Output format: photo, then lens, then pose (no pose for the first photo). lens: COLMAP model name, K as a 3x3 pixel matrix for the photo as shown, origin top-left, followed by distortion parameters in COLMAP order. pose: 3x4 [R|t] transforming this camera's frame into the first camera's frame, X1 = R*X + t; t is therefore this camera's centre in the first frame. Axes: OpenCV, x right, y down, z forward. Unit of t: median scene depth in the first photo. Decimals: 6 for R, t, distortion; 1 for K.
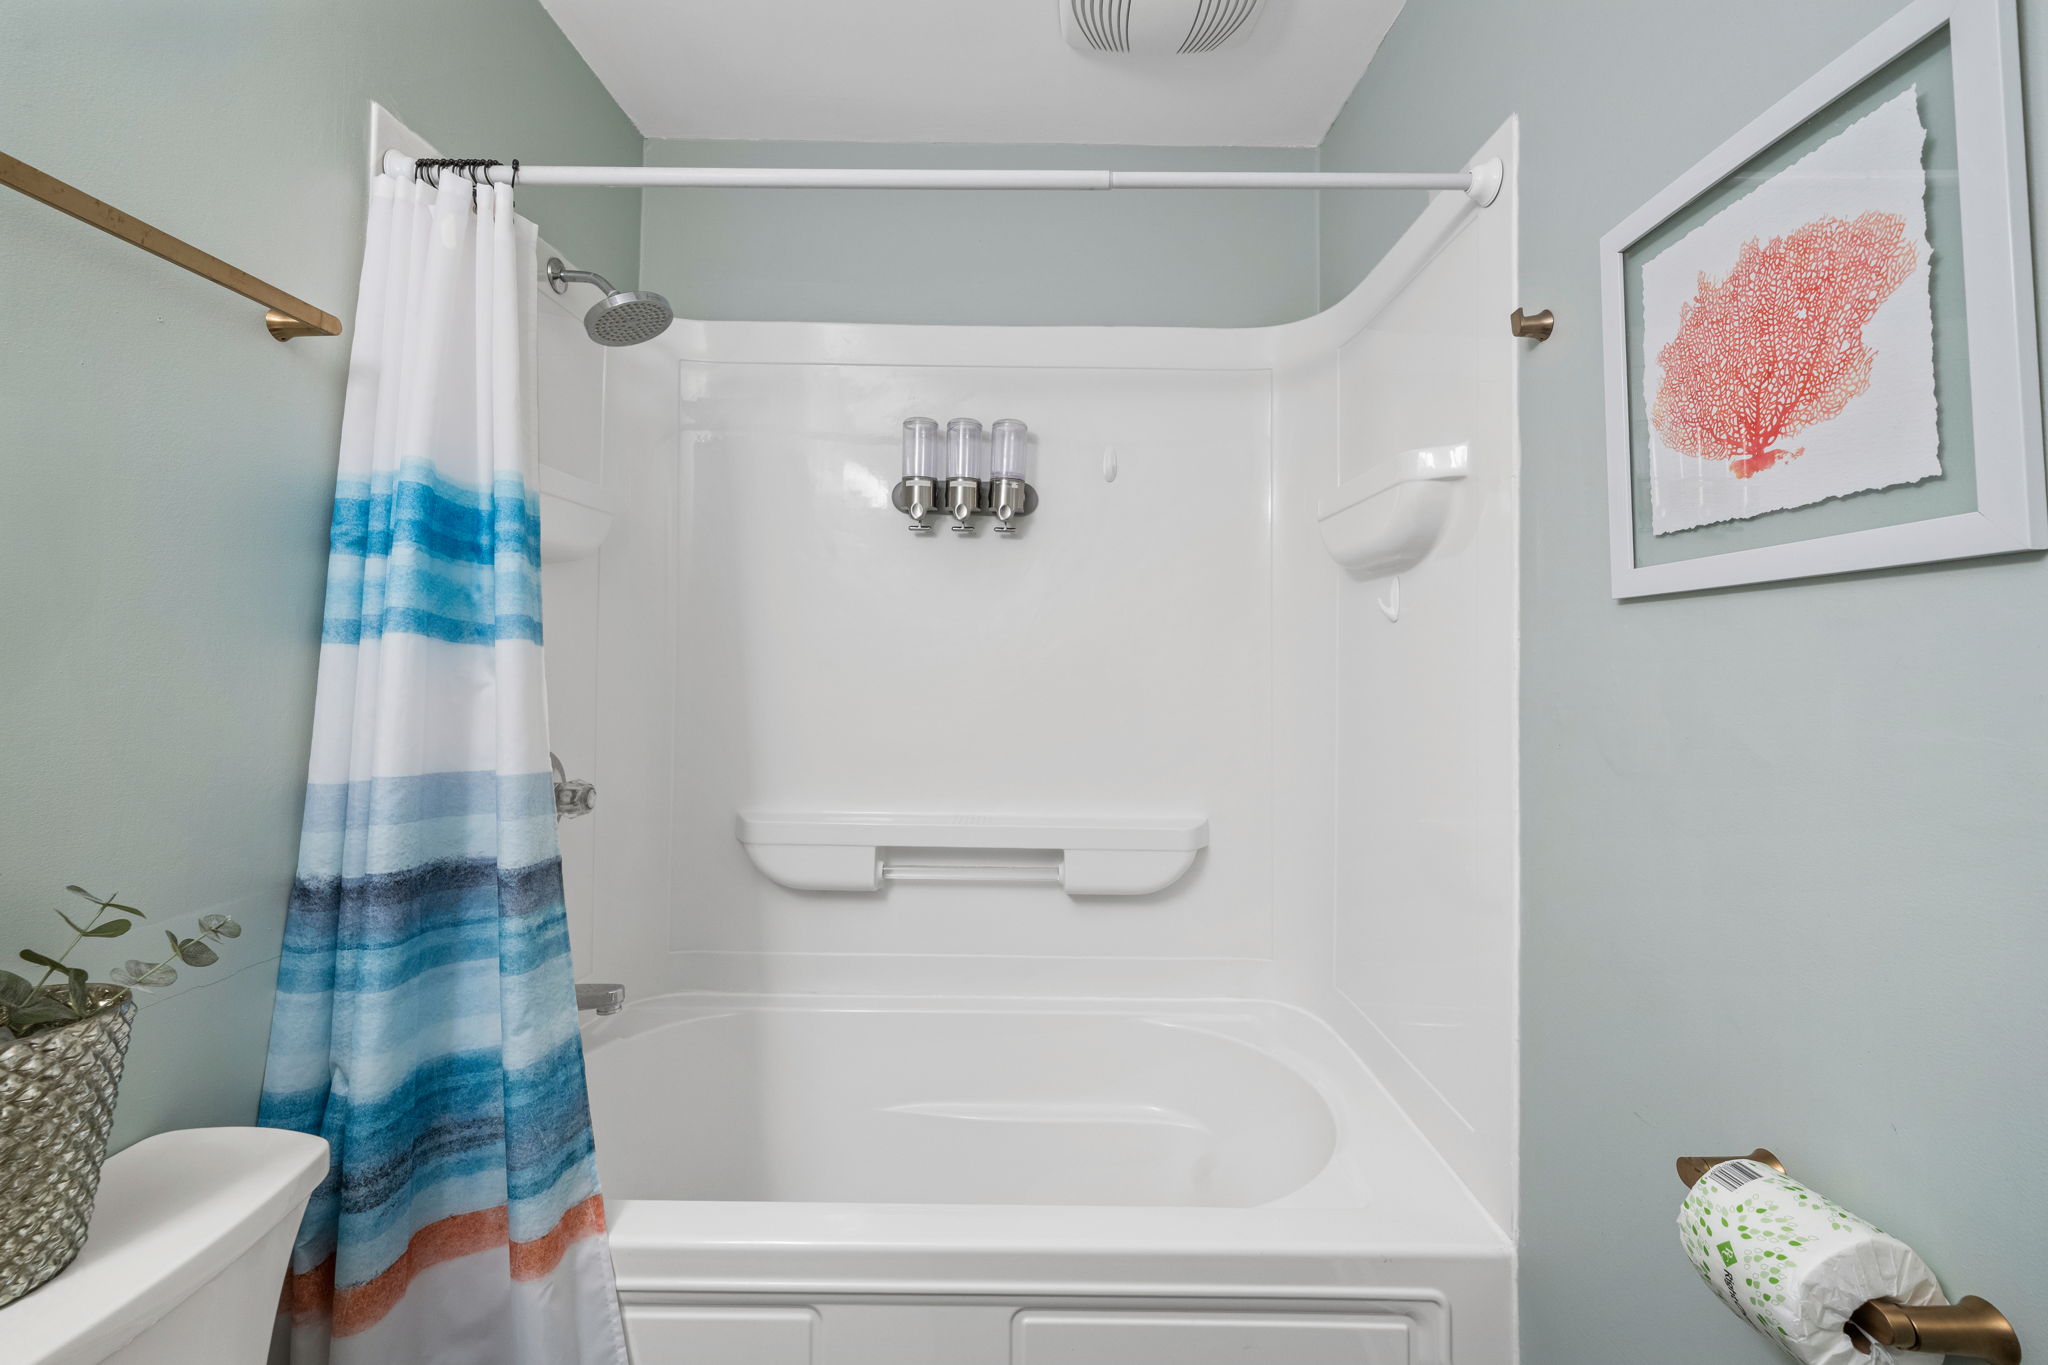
lens RADIAL K [[879.8, 0, 1061.3], [0, 879.8, 627.2], [0, 0, 1]] dist [0.000078, 0.000341]
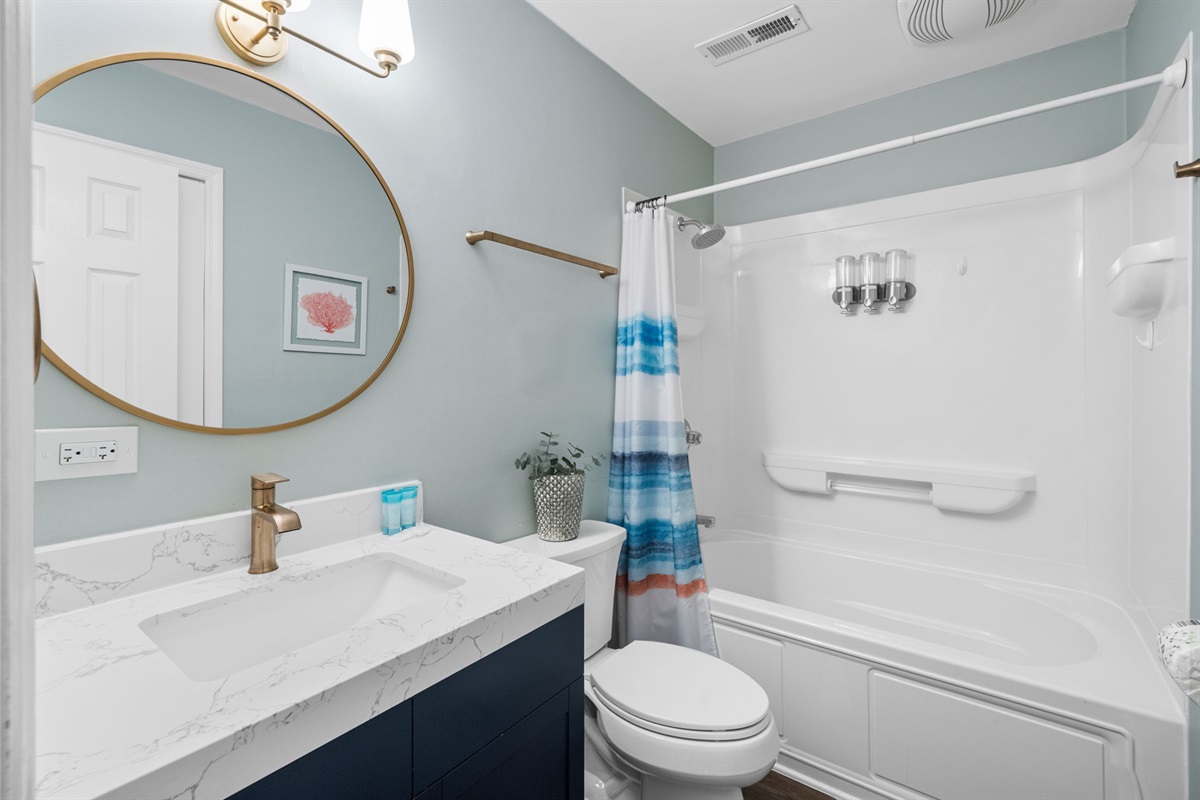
lens RADIAL K [[515.5, 0, 621.8], [0, 515.5, 367.6], [0, 0, 1]] dist [0.000078, 0.000341]
pose [[0.792449, -0.028329, -0.609279, 0.252592], [0.031900, 0.999479, -0.004981, -0.000780], [0.609103, -0.015489, 0.792940, -0.388870]]
